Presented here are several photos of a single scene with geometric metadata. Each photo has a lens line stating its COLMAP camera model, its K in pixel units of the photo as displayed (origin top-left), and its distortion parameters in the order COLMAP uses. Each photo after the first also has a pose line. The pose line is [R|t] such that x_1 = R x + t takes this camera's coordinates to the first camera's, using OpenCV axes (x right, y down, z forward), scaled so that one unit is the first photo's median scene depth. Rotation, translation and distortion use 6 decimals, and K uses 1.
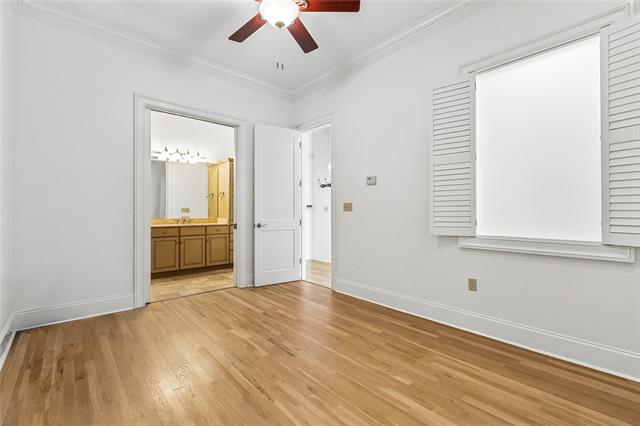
lens RADIAL K [[284.0, 0, 317.1], [0, 284.0, 208.6], [0, 0, 1]] dist [-0.003829, -0.000547]
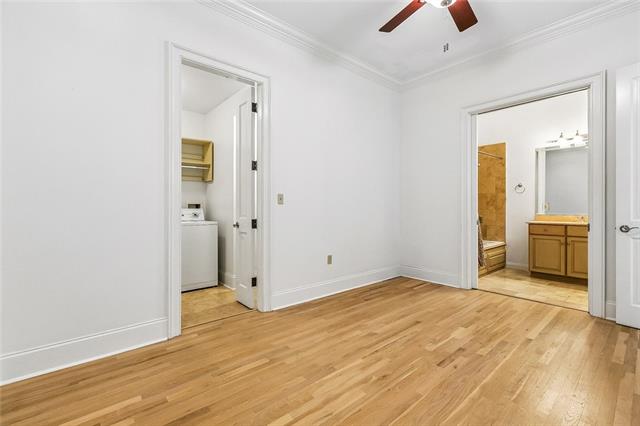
lens RADIAL K [[284.0, 0, 317.1], [0, 284.0, 208.6], [0, 0, 1]] dist [-0.003829, -0.000547]
pose [[-0.031062, 0.003154, -0.999512, 0.441419], [0.013926, 0.999899, 0.002722, 0.003268], [0.999420, -0.013834, -0.031103, 0.338762]]
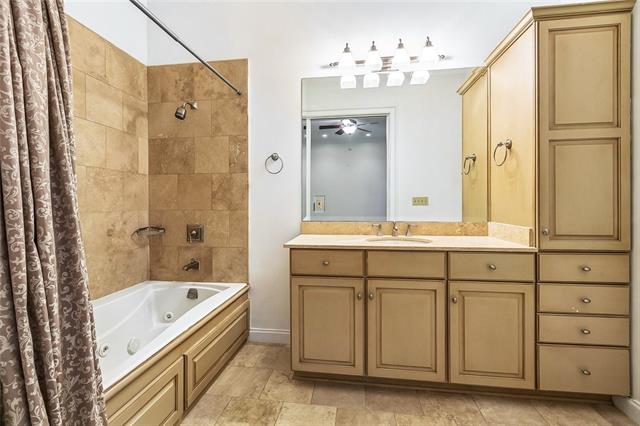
lens RADIAL K [[284.0, 0, 317.1], [0, 284.0, 208.6], [0, 0, 1]] dist [-0.003829, -0.000547]
pose [[0.640912, 0.006153, -0.767590, -0.309244], [0.014743, 0.999685, 0.020323, 0.009676], [0.767473, -0.024341, 0.640619, 0.869690]]
